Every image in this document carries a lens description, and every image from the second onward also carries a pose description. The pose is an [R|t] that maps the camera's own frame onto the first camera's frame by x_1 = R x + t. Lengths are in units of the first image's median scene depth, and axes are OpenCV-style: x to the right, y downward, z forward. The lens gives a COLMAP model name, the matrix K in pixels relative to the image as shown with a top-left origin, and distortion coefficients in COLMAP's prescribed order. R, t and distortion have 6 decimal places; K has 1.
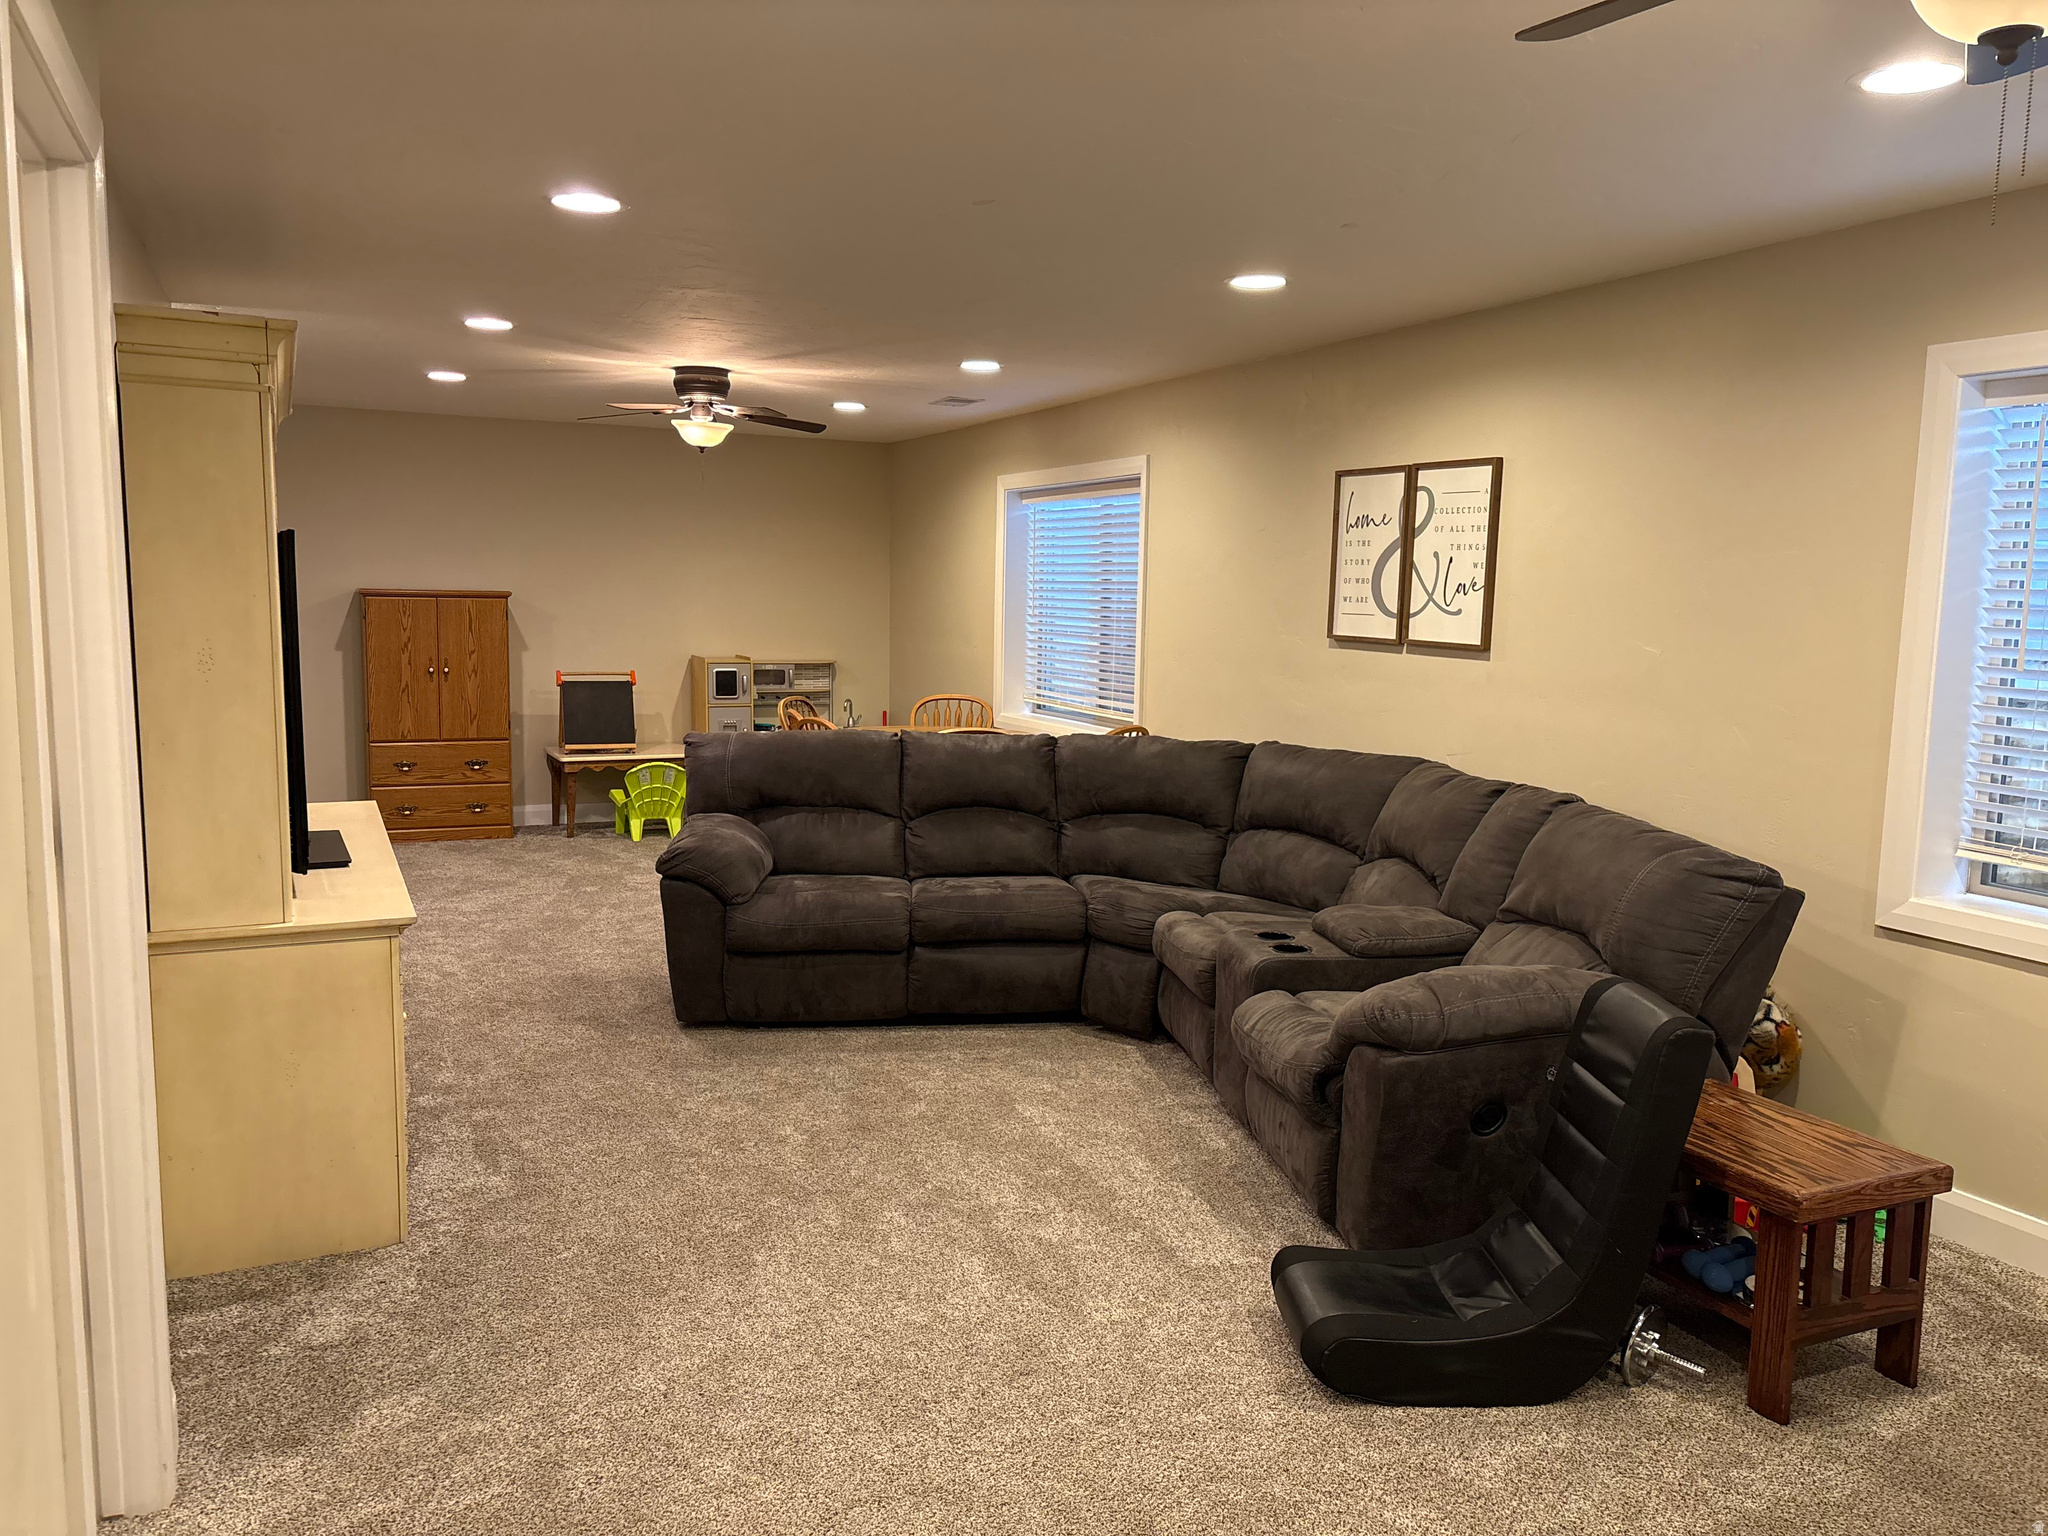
lens RADIAL K [[1513.0, 0, 1024.0], [0, 1513.0, 768.0], [0, 0, 1]] dist [0.062722, -0.081894]
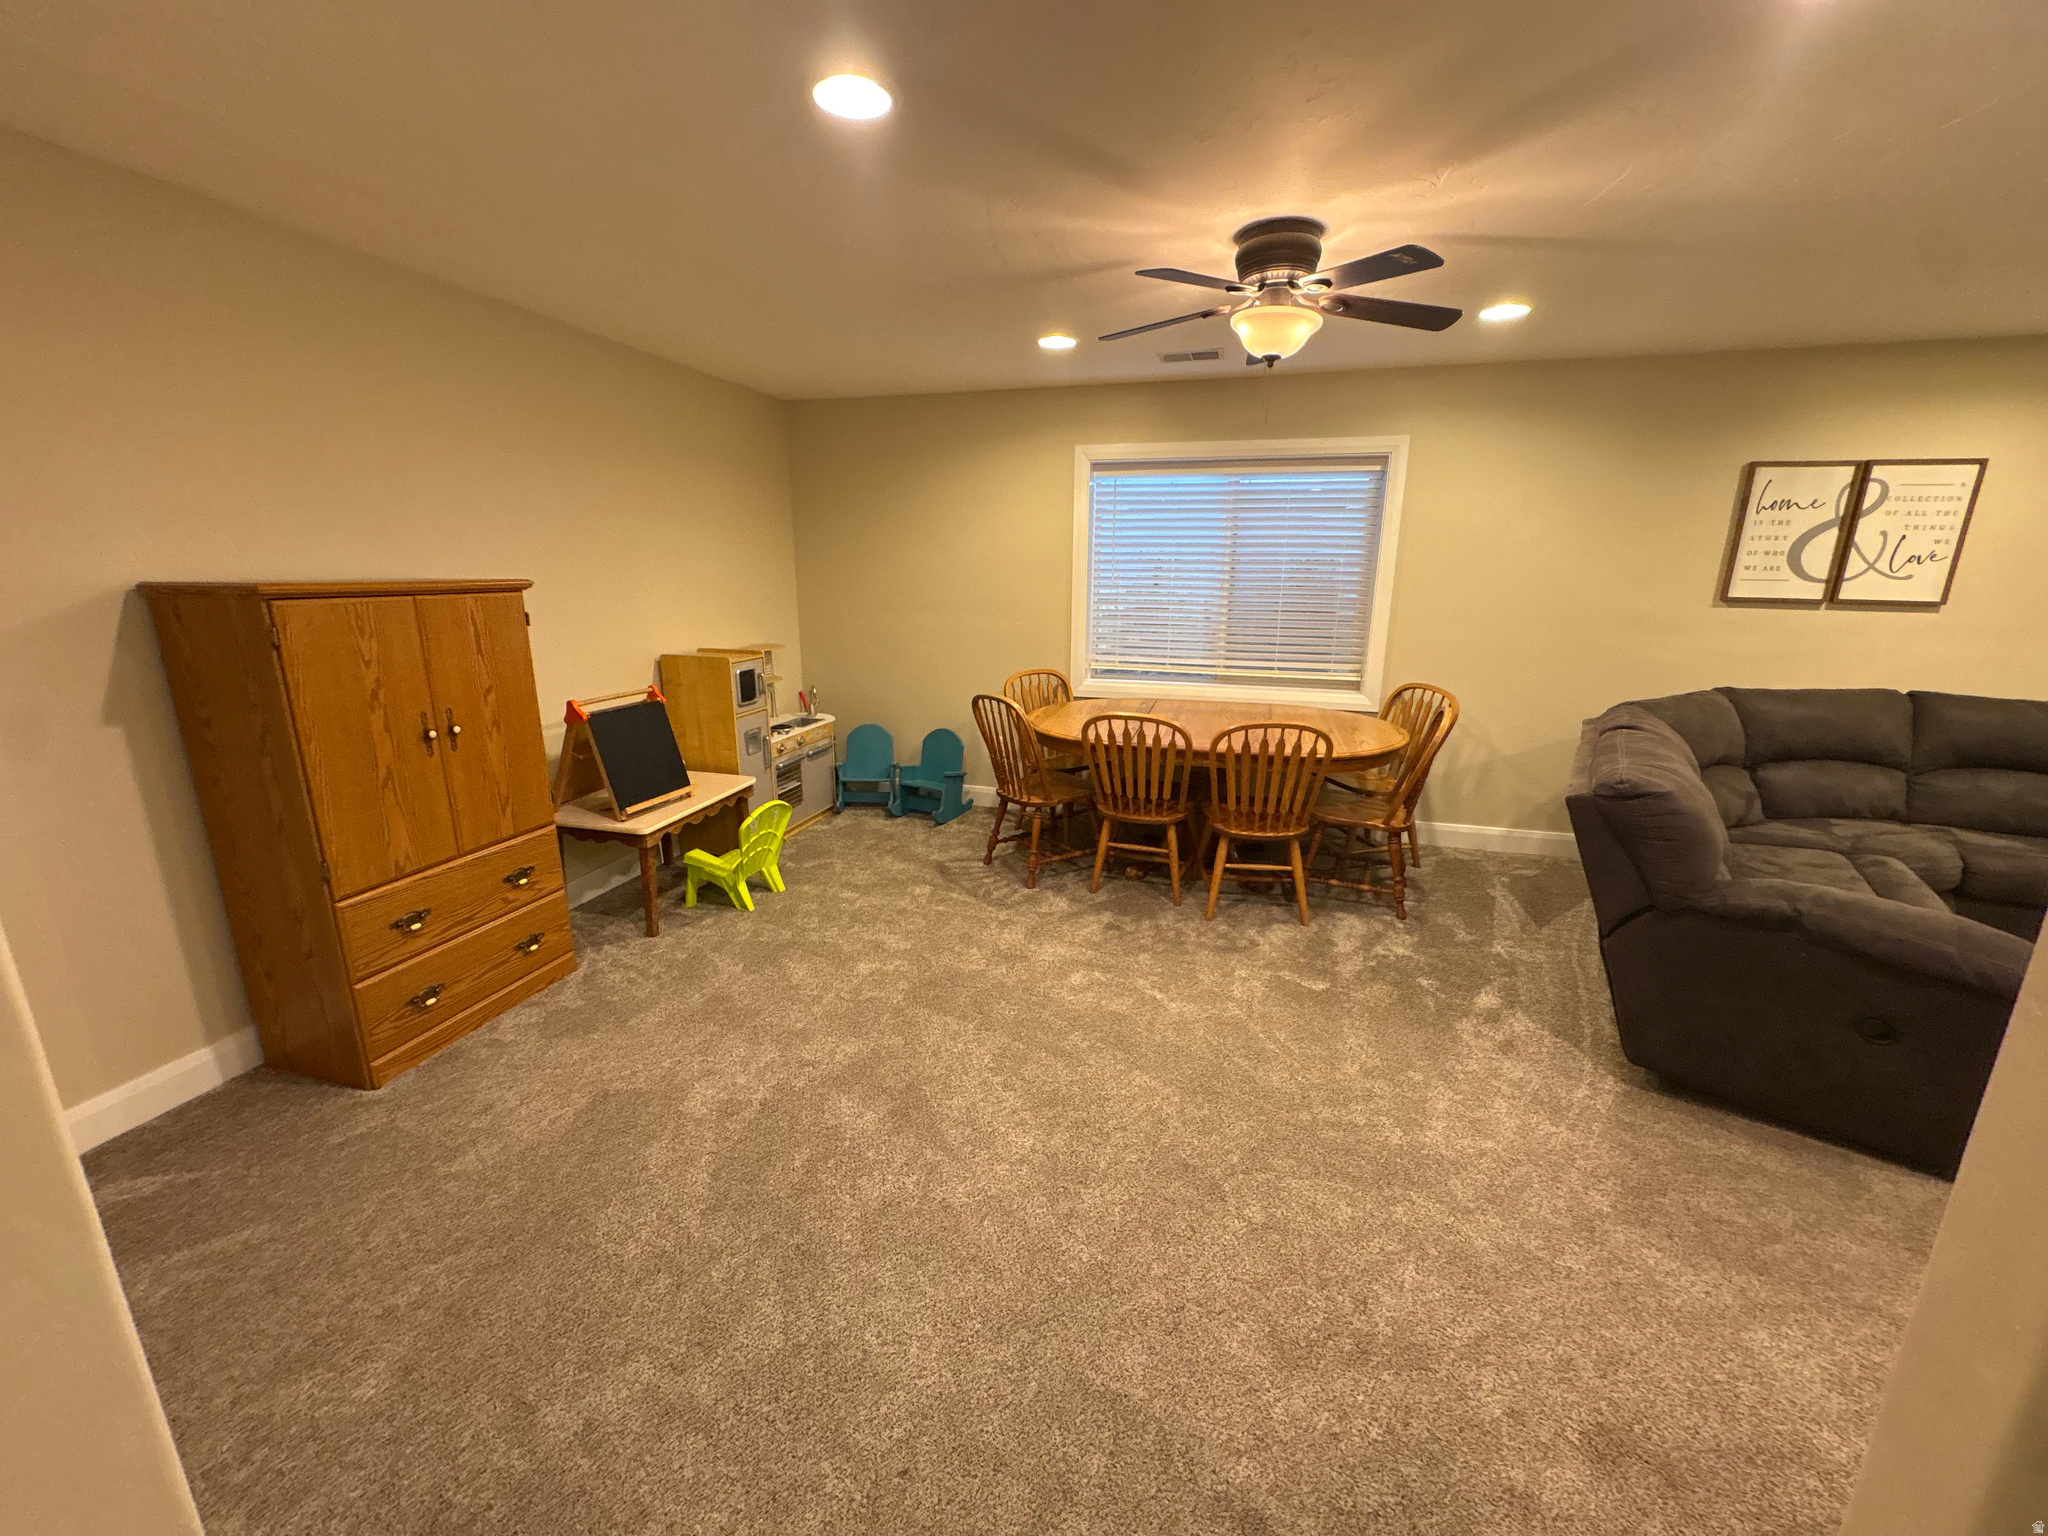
lens RADIAL K [[811.8, 0, 1024.0], [0, 811.8, 768.0], [0, 0, 1]] dist [-0.001258, 0.000208]
pose [[0.652483, -0.199420, 0.731094, -0.741281], [0.096007, 0.978733, 0.181285, -0.134995], [-0.751697, -0.048095, 0.657752, 1.050757]]
